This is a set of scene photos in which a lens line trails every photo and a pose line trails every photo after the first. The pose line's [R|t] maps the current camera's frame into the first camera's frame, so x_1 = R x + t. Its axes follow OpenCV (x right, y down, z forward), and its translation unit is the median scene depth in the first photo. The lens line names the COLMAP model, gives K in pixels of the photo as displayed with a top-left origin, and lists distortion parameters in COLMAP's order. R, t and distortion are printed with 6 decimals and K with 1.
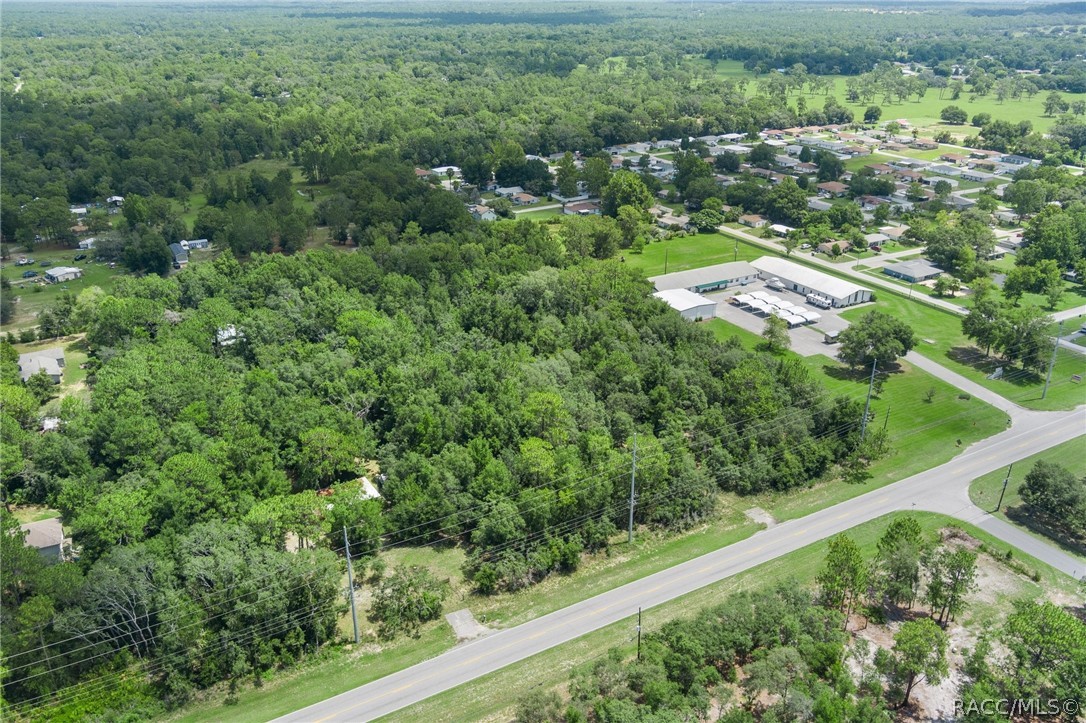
lens RADIAL K [[876.9, 0, 543.0], [0, 876.9, 361.5], [0, 0, 1]] dist [-0.003091, 0.009727]
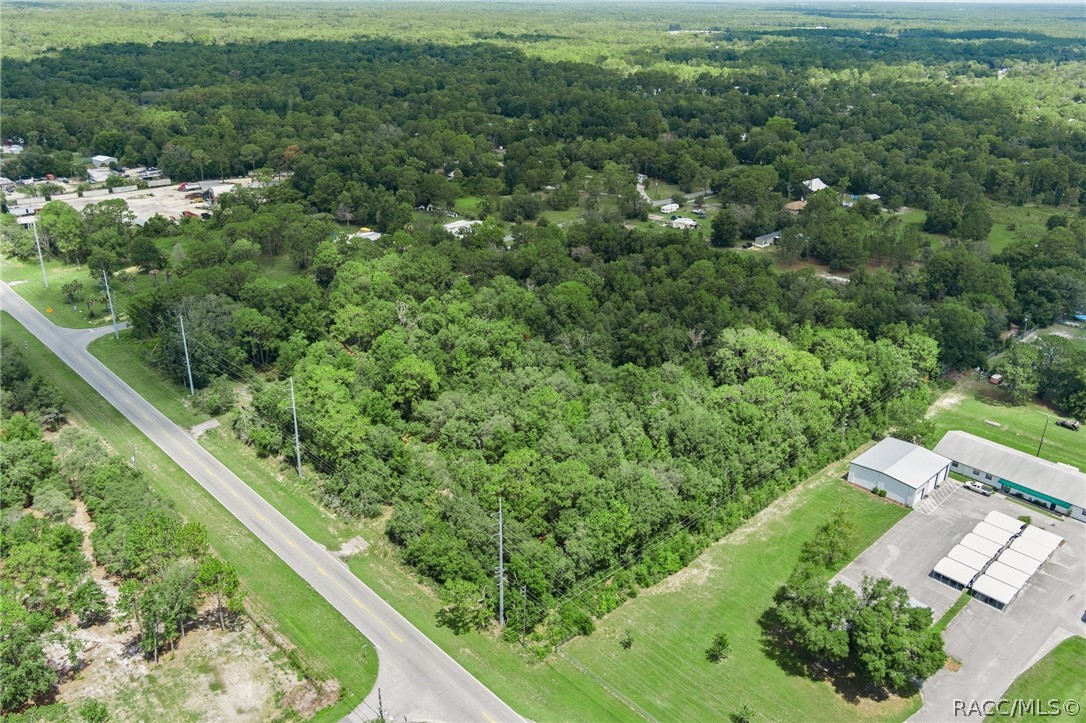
lens RADIAL K [[876.9, 0, 543.0], [0, 876.9, 361.5], [0, 0, 1]] dist [-0.003091, 0.009727]
pose [[0.230507, 0.384063, -0.894071, 0.532437], [-0.399174, 0.875267, 0.273071, -0.169399], [0.887427, 0.293945, 0.355063, 0.394268]]
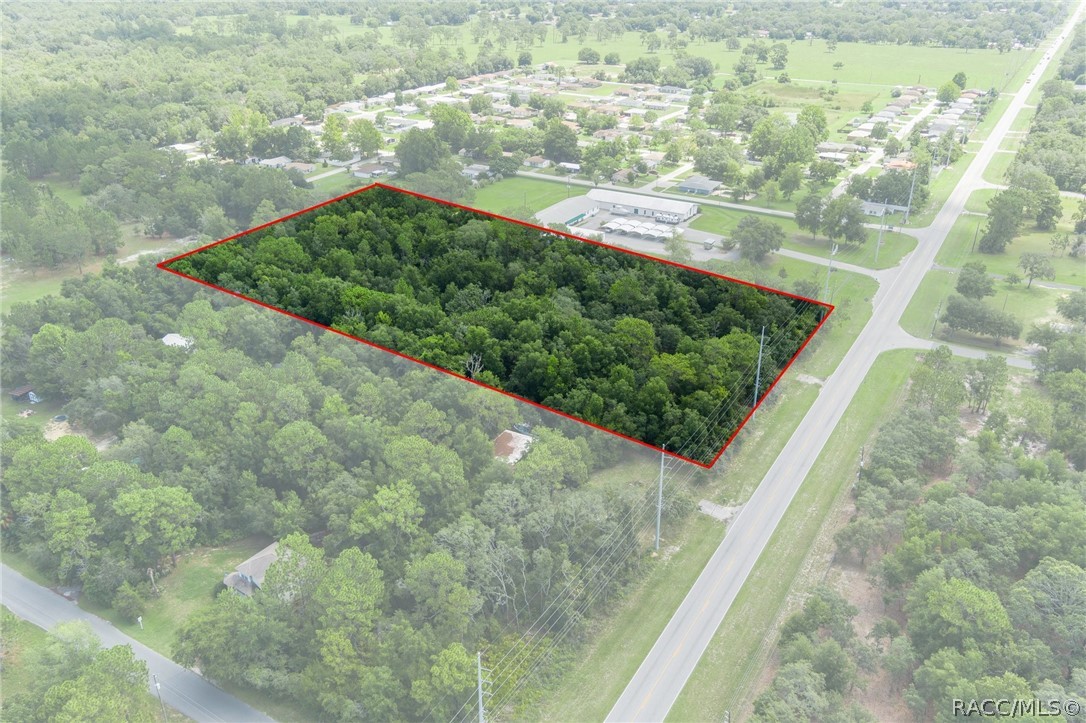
lens RADIAL K [[876.9, 0, 543.0], [0, 876.9, 361.5], [0, 0, 1]] dist [-0.003091, 0.009727]
pose [[0.873643, -0.212501, 0.437712, -0.313245], [0.192012, 0.977151, 0.091147, -0.017666], [-0.447079, 0.004416, 0.894484, 0.025462]]
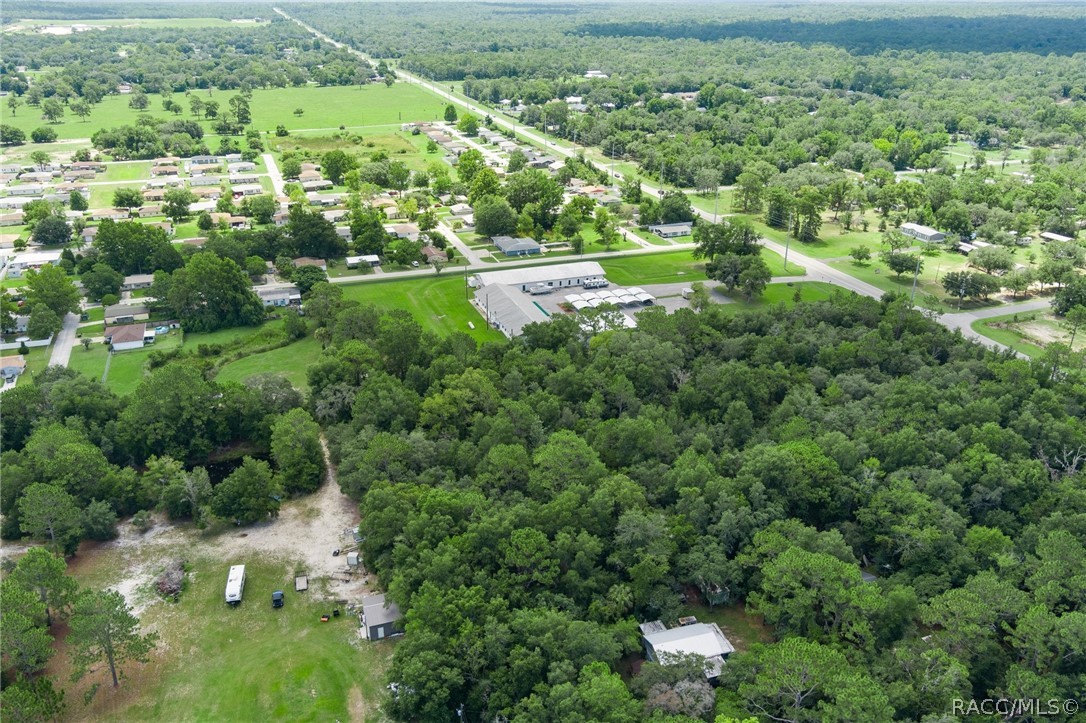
lens RADIAL K [[876.9, 0, 543.0], [0, 876.9, 361.5], [0, 0, 1]] dist [-0.003091, 0.009727]
pose [[0.182081, -0.391247, 0.902093, -0.569643], [0.388000, 0.871573, 0.299695, -0.270976], [-0.903495, 0.295443, 0.310501, 0.622007]]
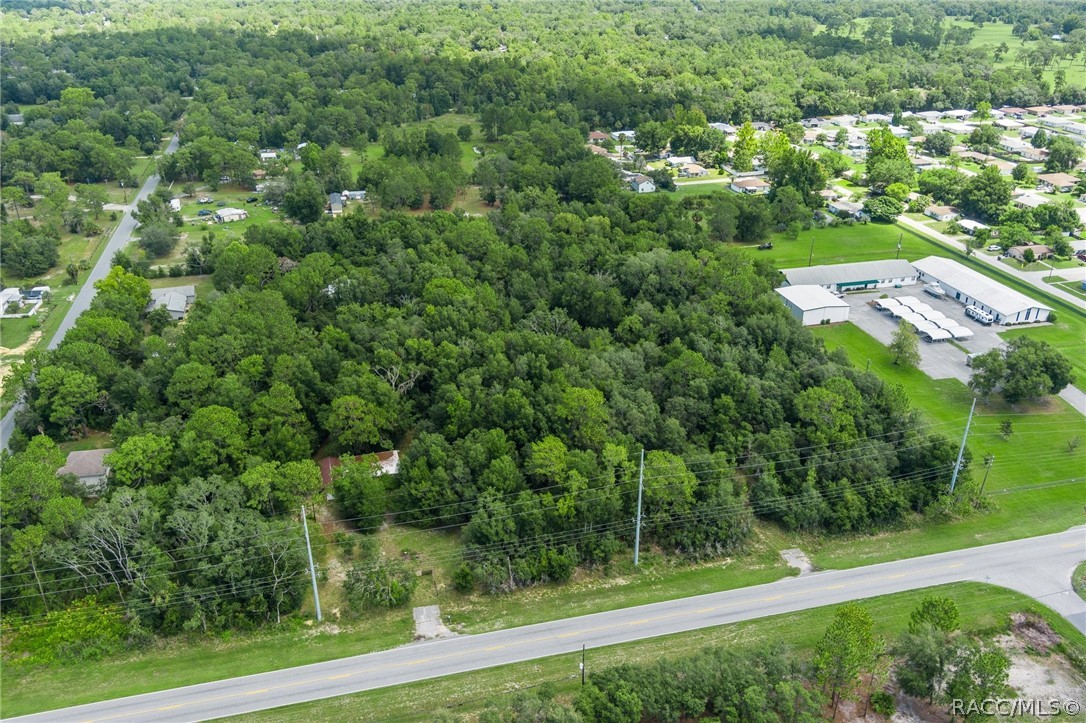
lens RADIAL K [[876.9, 0, 543.0], [0, 876.9, 361.5], [0, 0, 1]] dist [-0.003091, 0.009727]
pose [[0.961932, 0.118932, -0.246053, 0.097790], [-0.107611, 0.992441, 0.059004, -0.023052], [0.251211, -0.030279, 0.967459, 0.043776]]
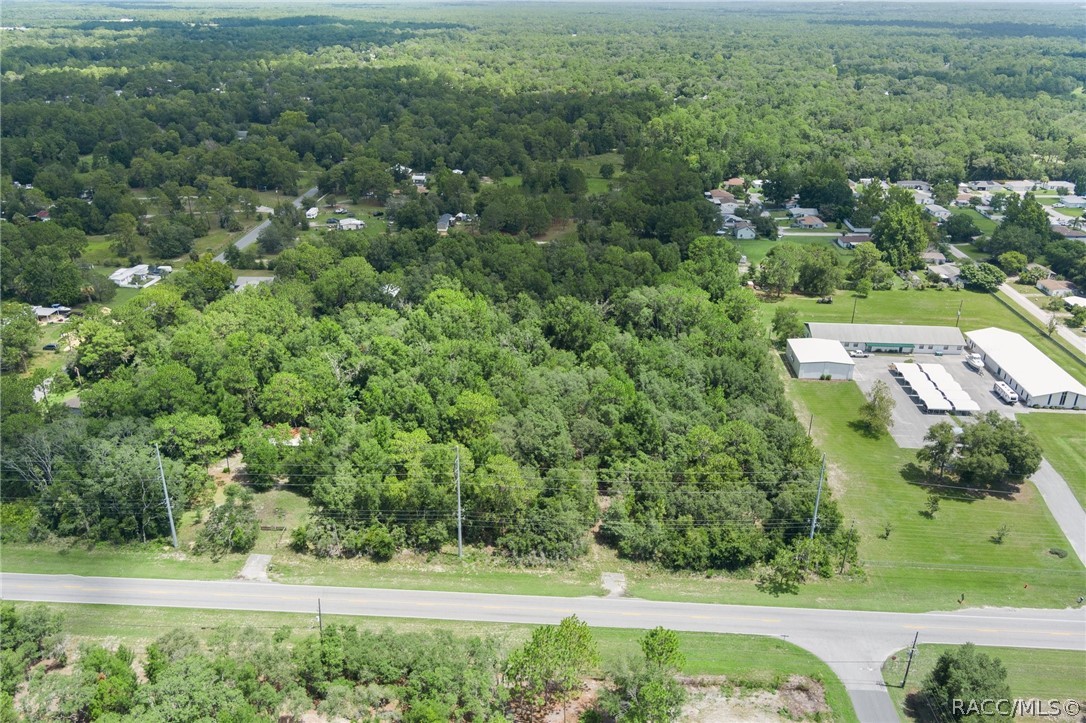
lens RADIAL K [[876.9, 0, 543.0], [0, 876.9, 361.5], [0, 0, 1]] dist [-0.003091, 0.009727]
pose [[0.836222, 0.221583, -0.501631, 0.293043], [-0.224435, 0.972901, 0.055621, -0.038295], [0.500362, 0.066072, 0.863292, 0.088860]]
